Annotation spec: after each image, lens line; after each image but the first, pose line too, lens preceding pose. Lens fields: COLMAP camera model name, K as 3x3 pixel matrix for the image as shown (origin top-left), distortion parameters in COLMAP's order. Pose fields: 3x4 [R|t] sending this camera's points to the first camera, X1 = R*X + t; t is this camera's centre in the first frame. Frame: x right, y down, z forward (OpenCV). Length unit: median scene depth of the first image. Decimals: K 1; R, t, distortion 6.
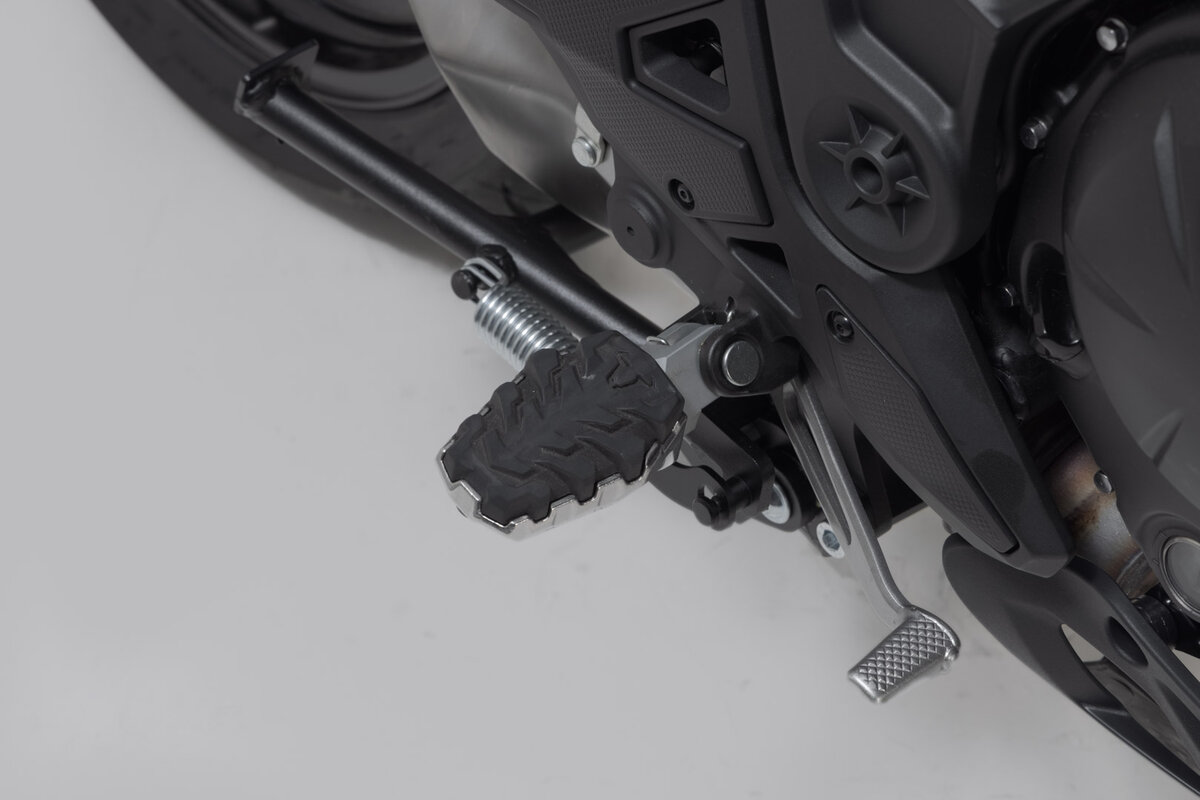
lens RADIAL K [[3459.4, 0, 600.0], [0, 3459.4, 400.0], [0, 0, 1]] dist [0.049744, 0.476588]
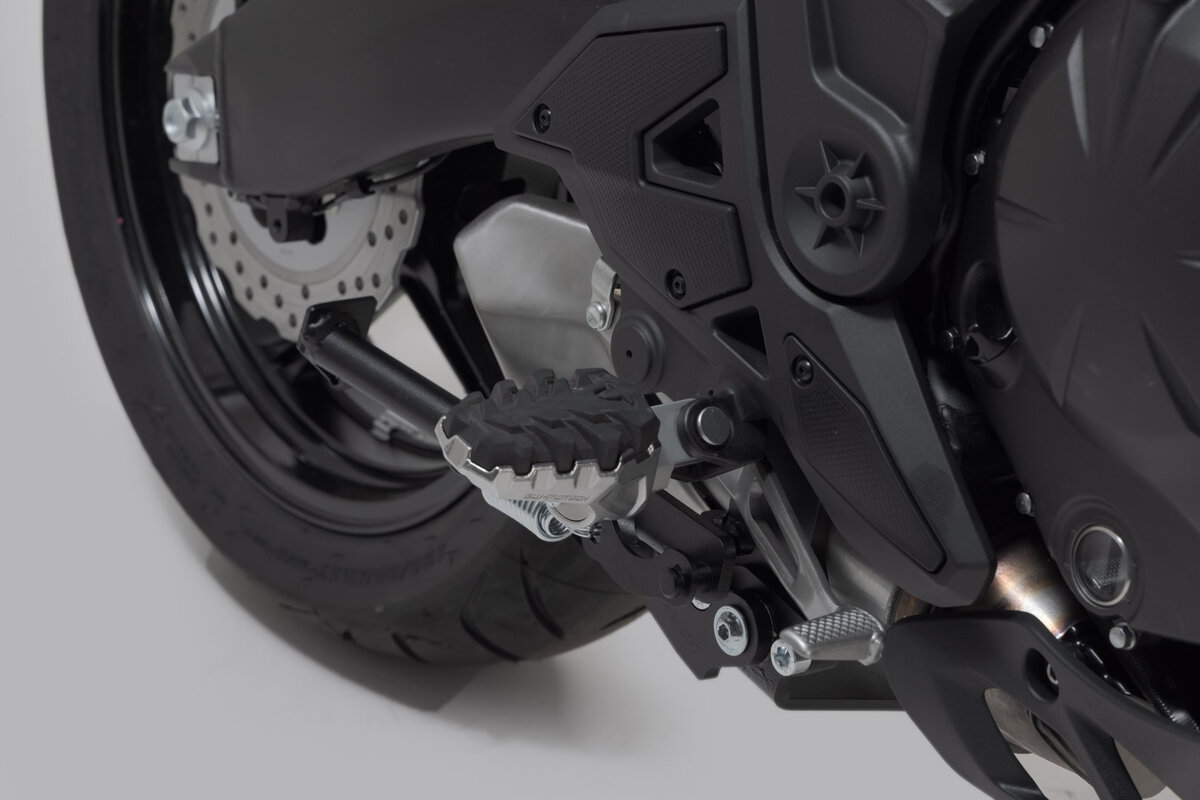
lens RADIAL K [[3459.4, 0, 600.0], [0, 3459.4, 400.0], [0, 0, 1]] dist [0.049744, 0.476588]
pose [[0.994312, 0.096287, -0.045516, 0.056343], [-0.106498, 0.894736, -0.433712, 0.493044], [-0.001036, 0.436093, 0.899901, -0.023762]]
